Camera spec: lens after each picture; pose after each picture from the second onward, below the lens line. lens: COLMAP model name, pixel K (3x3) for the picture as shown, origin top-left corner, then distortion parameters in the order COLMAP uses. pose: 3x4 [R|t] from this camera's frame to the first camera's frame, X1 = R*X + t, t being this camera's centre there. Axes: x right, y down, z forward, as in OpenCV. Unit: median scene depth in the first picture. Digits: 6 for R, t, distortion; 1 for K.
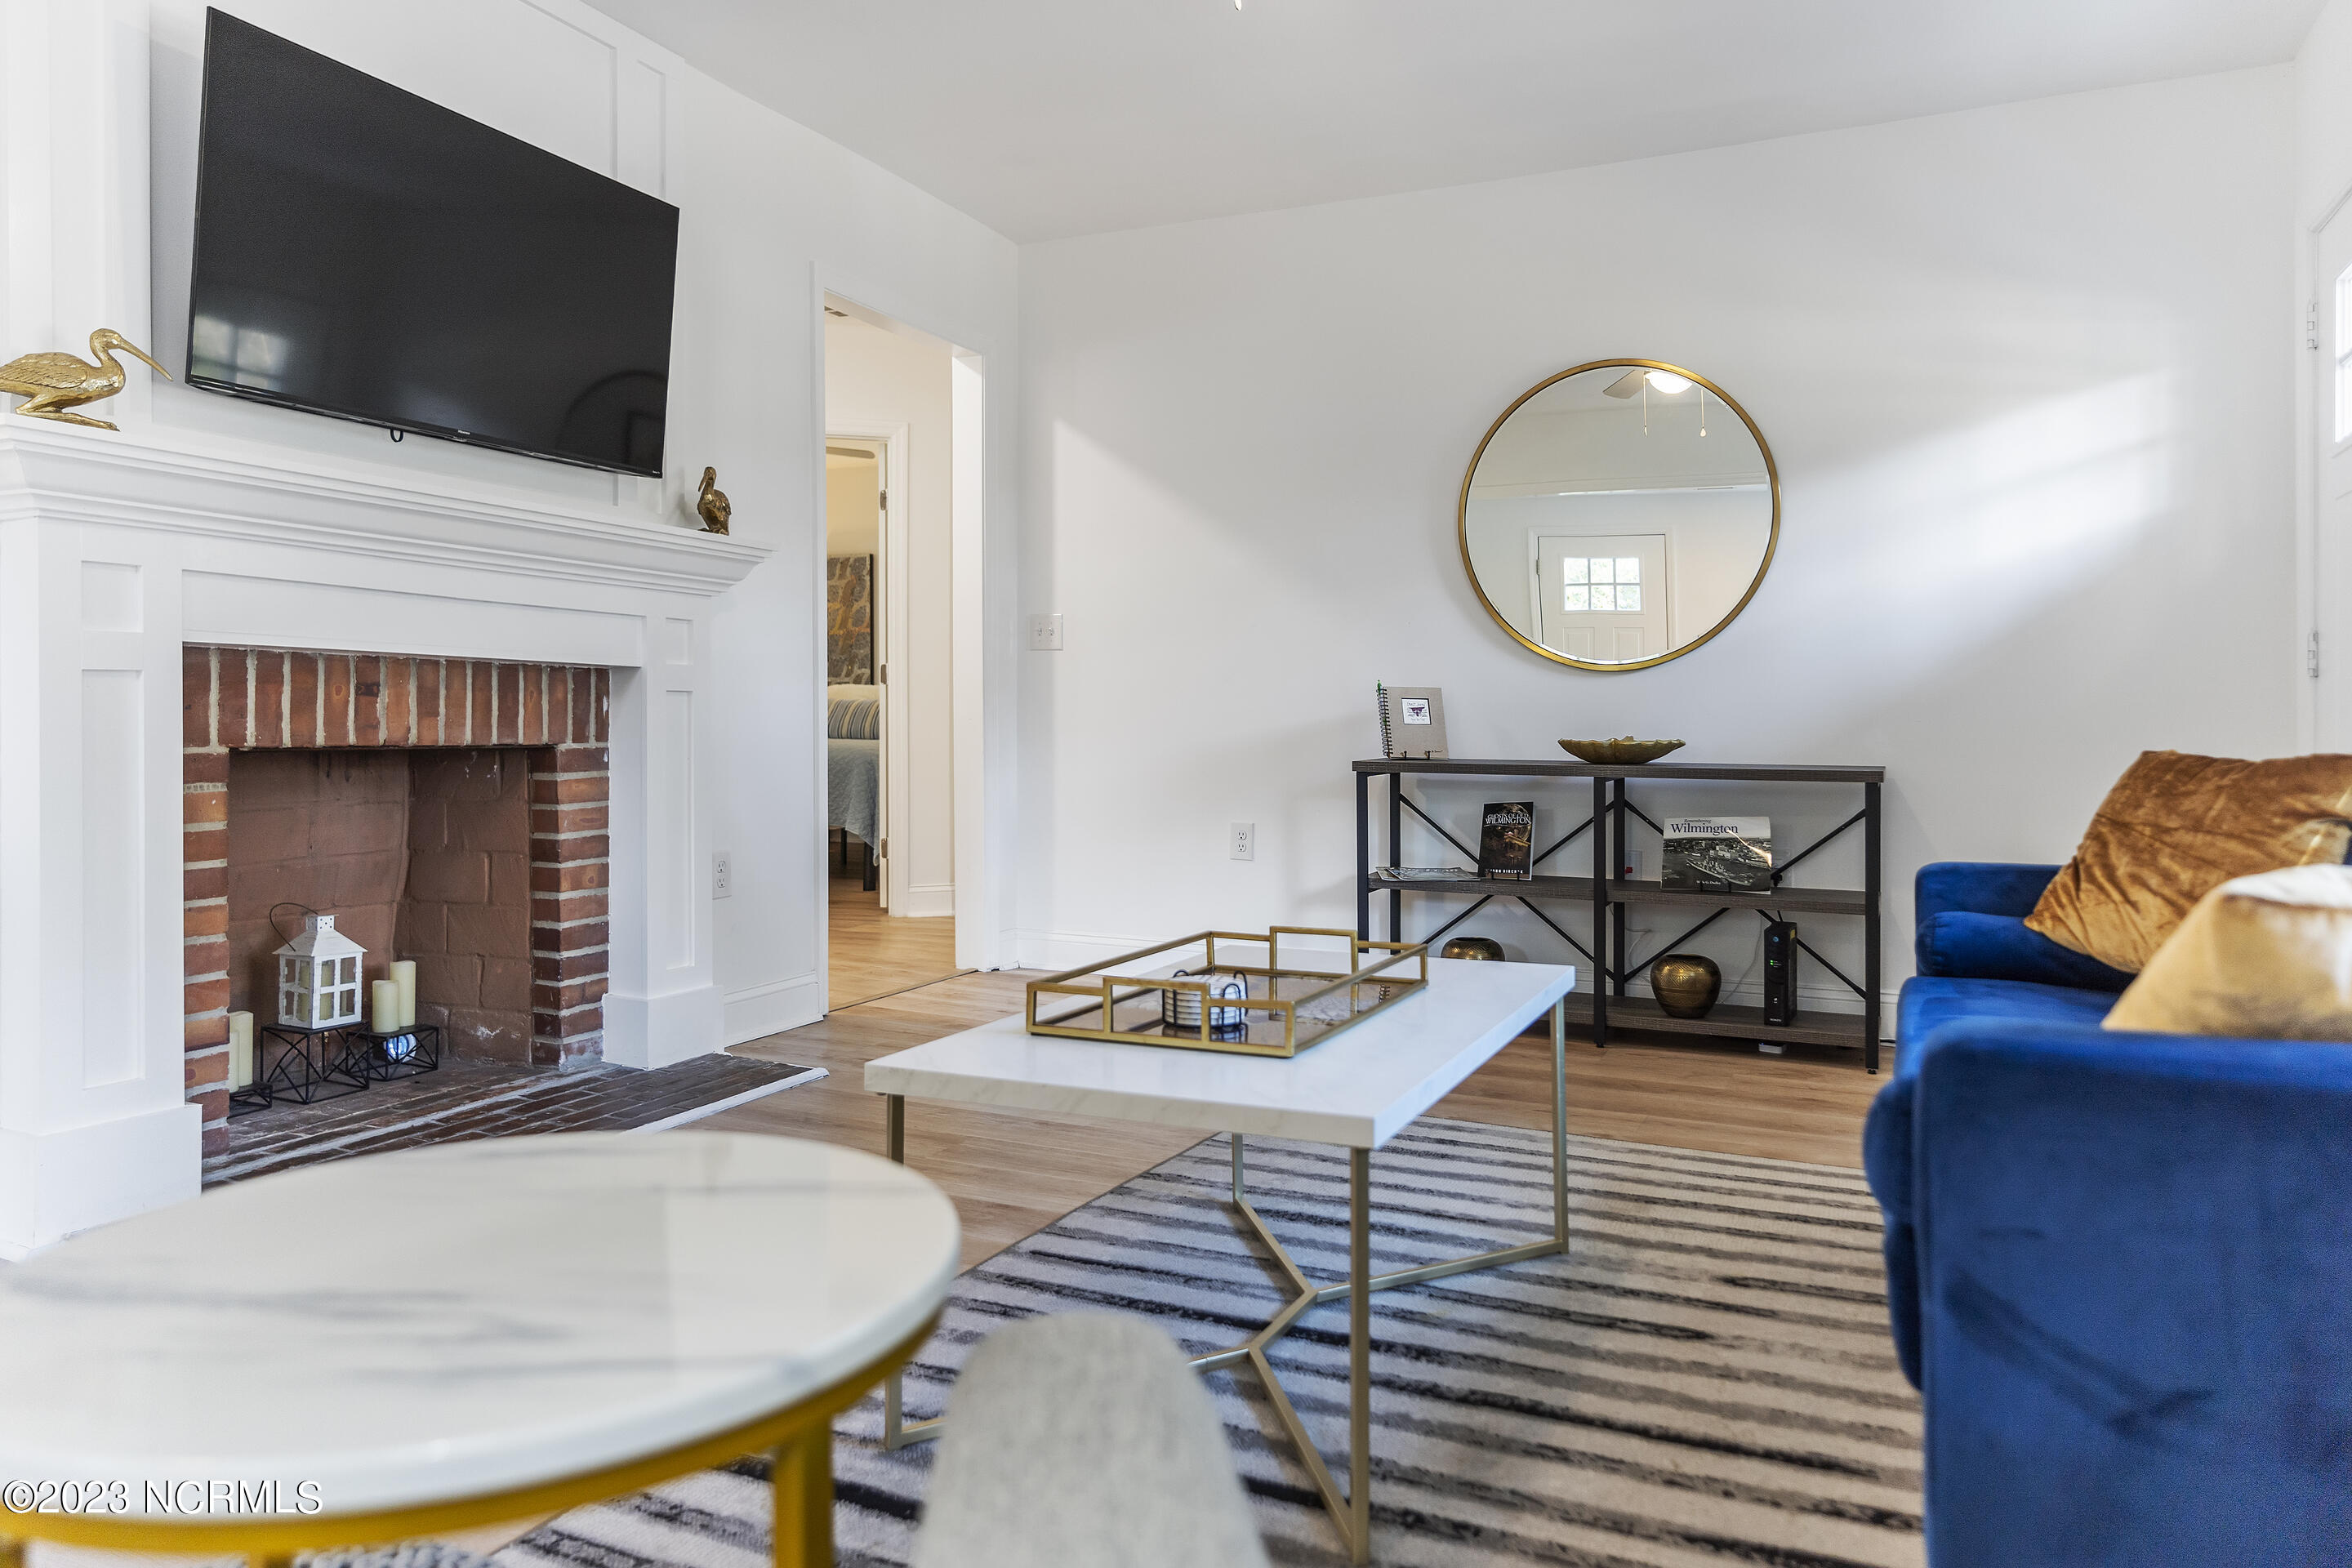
lens RADIAL K [[1534.7, 0, 1172.9], [0, 1534.7, 765.5], [0, 0, 1]] dist [-0.002040, -0.000271]
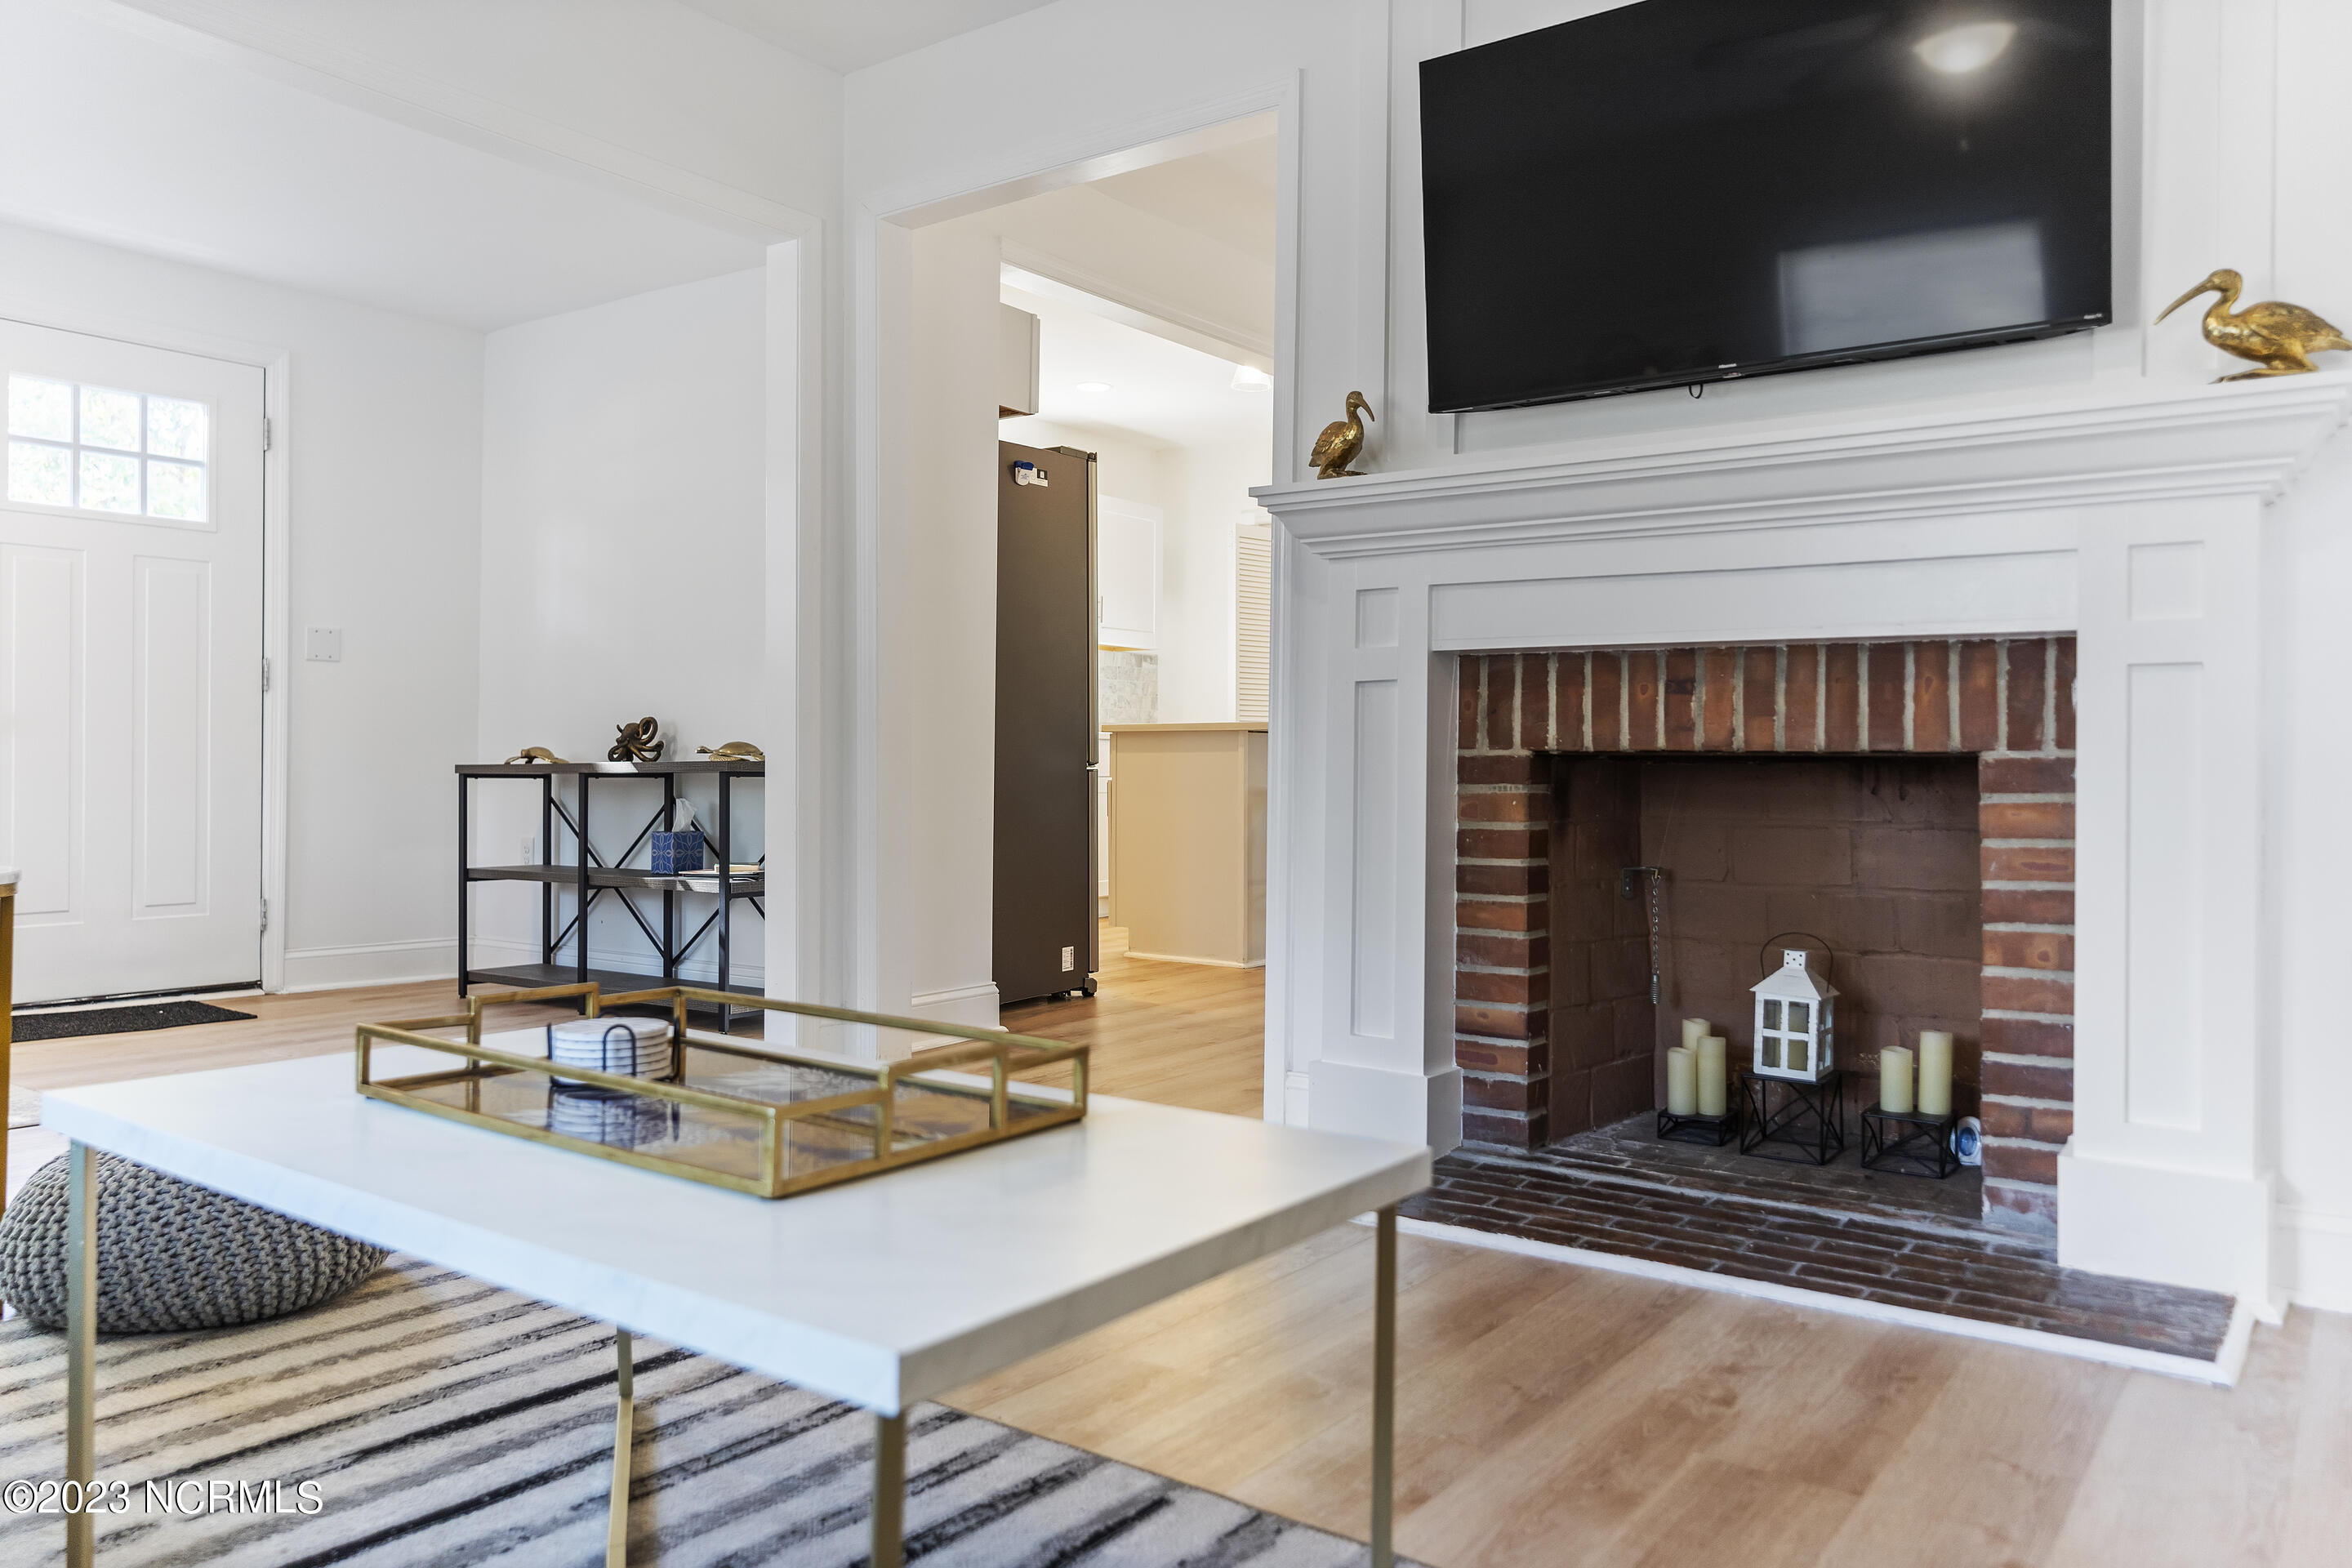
lens RADIAL K [[1676.1, 0, 1172.2], [0, 1676.1, 784.0], [0, 0, 1]] dist [0.011400, 0.003112]
pose [[-0.195890, 0.006220, -0.980606, 0.448495], [-0.034398, 0.999321, 0.013210, 0.003513], [0.980022, 0.036319, -0.195543, 0.841584]]
